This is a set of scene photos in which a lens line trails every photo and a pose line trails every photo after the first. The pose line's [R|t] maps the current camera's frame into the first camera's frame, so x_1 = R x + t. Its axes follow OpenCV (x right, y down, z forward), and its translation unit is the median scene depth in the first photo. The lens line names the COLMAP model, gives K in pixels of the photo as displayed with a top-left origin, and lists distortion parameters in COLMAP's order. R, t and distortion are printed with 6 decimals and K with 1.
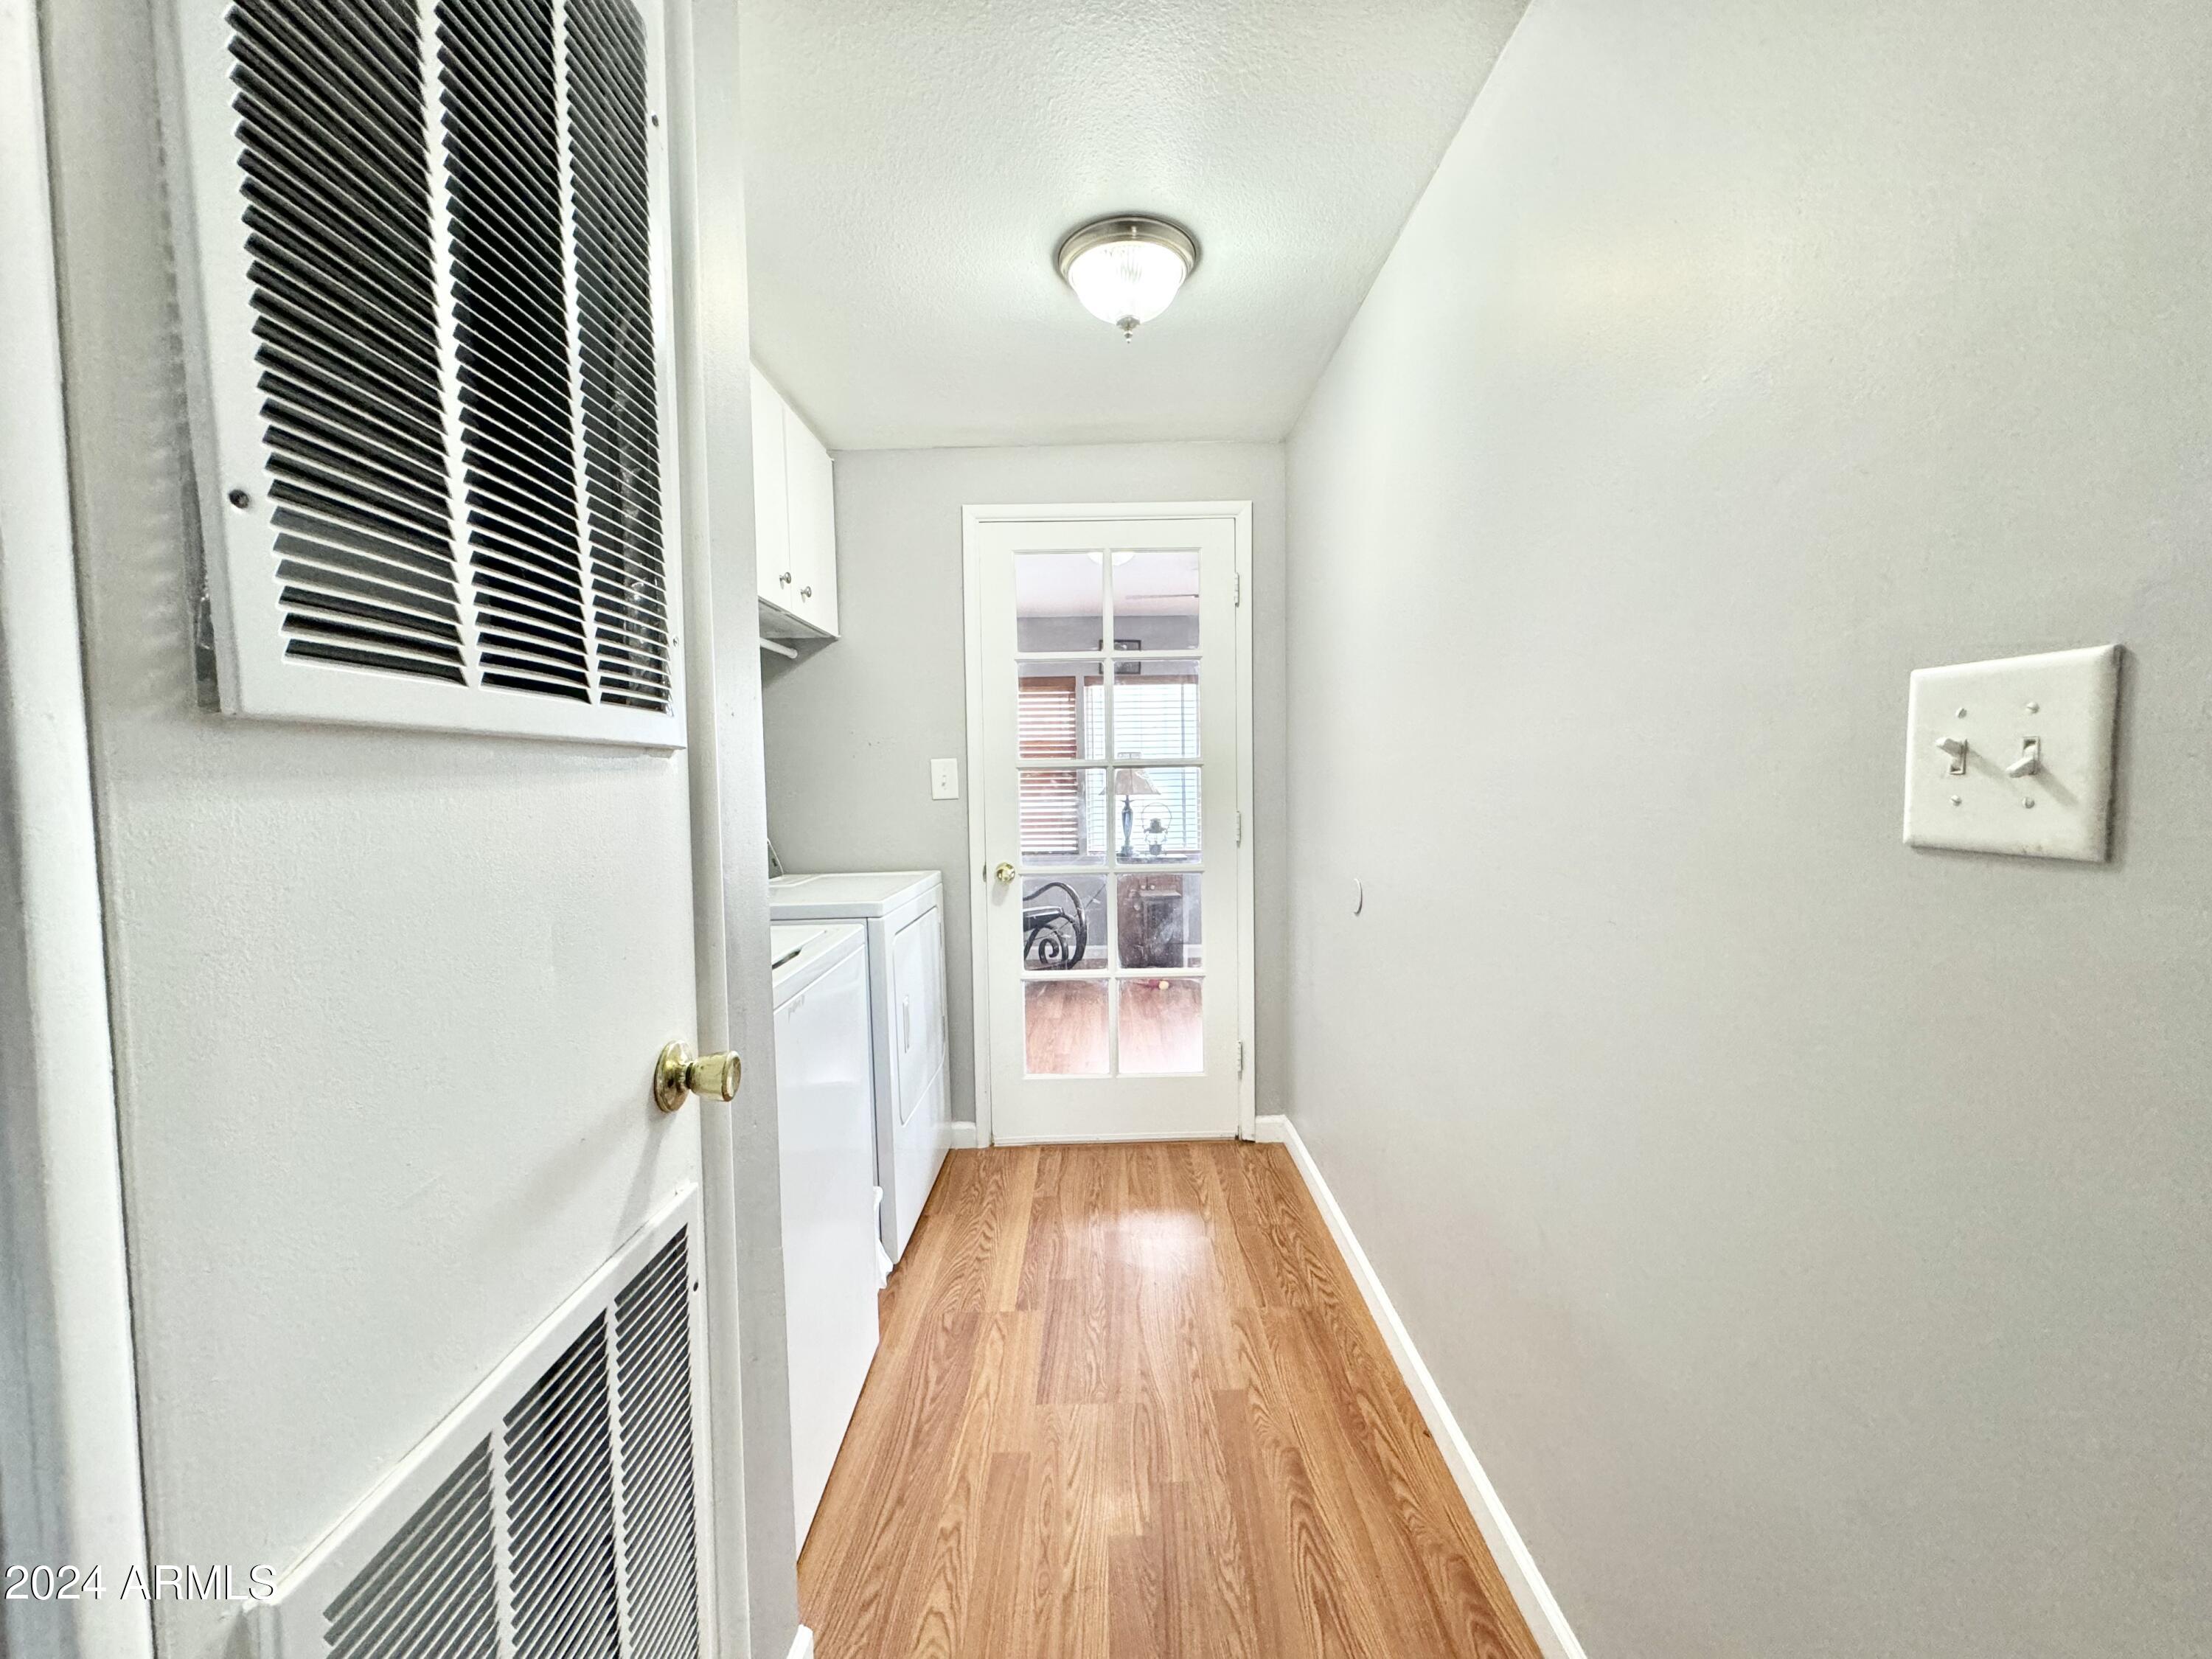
lens RADIAL K [[885.0, 0, 1108.8], [0, 885.0, 828.2], [0, 0, 1]] dist [0.009509, -0.000978]
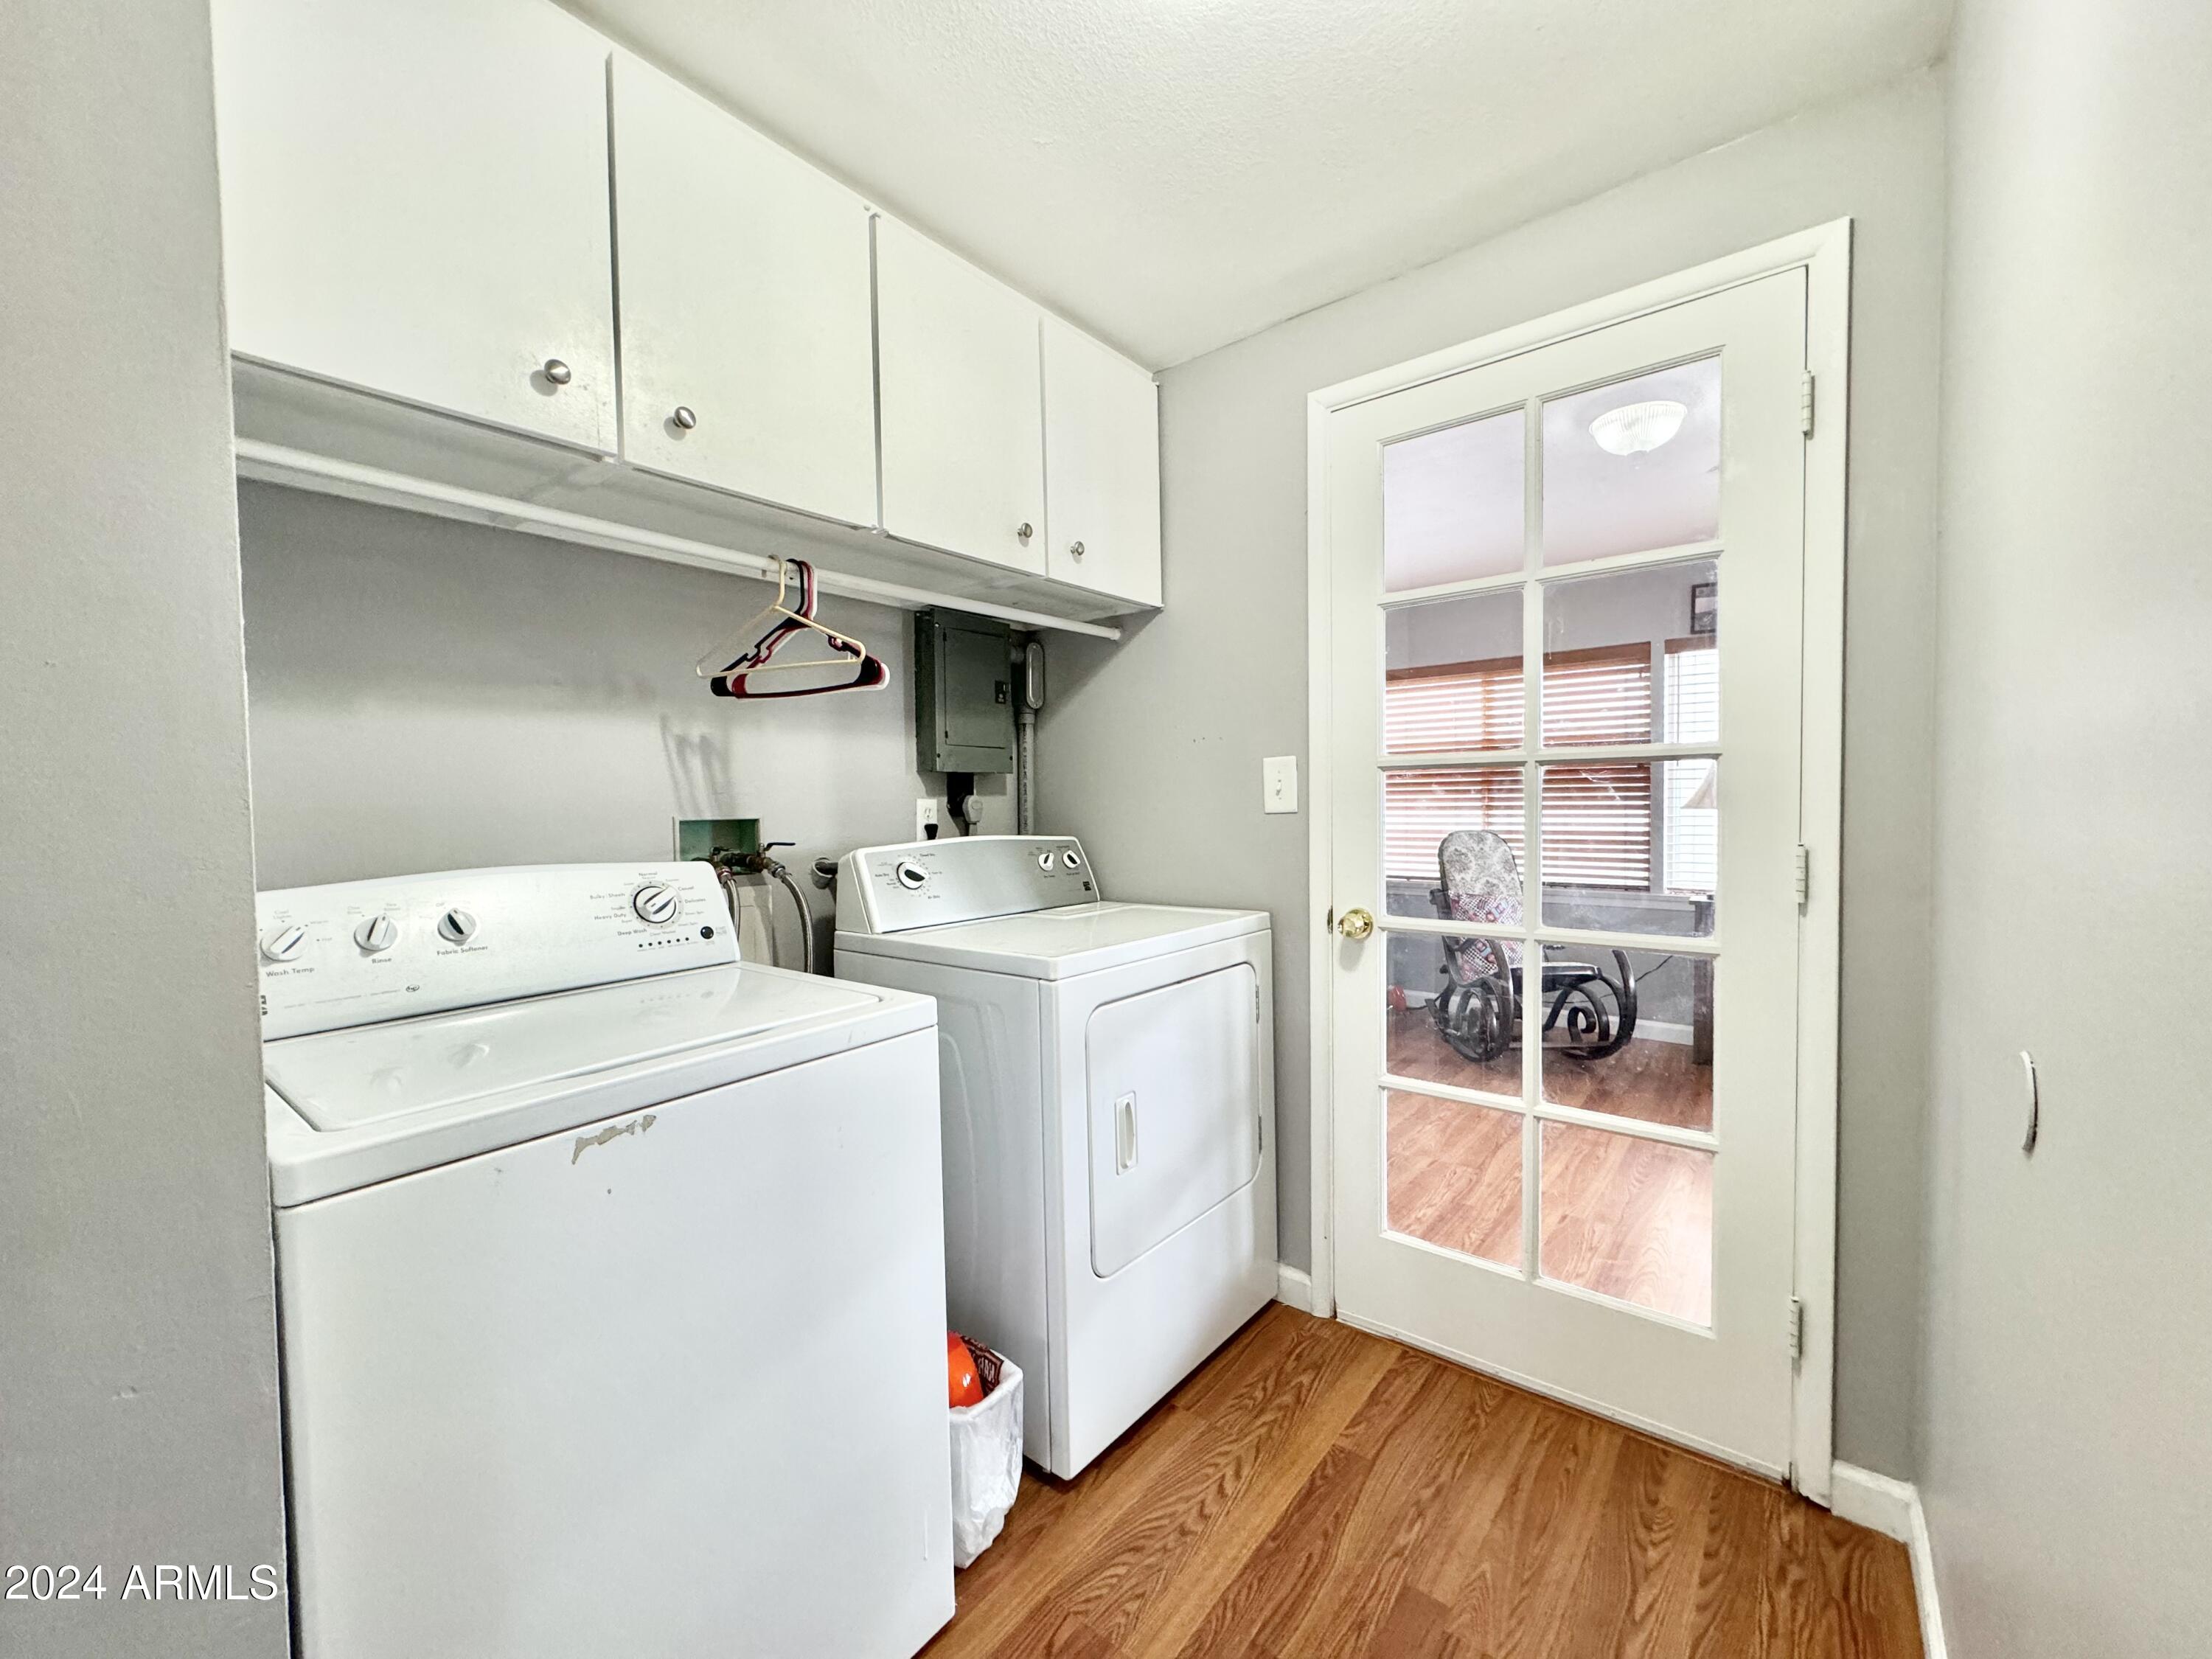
lens RADIAL K [[885.0, 0, 1103.9], [0, 885.0, 830.0], [0, 0, 1]] dist [0.009509, -0.000978]
pose [[0.775040, 0.025158, -0.631411, 0.157867], [-0.031204, 0.999512, 0.001522, -0.015575], [0.631141, 0.018522, 0.775447, 0.352057]]
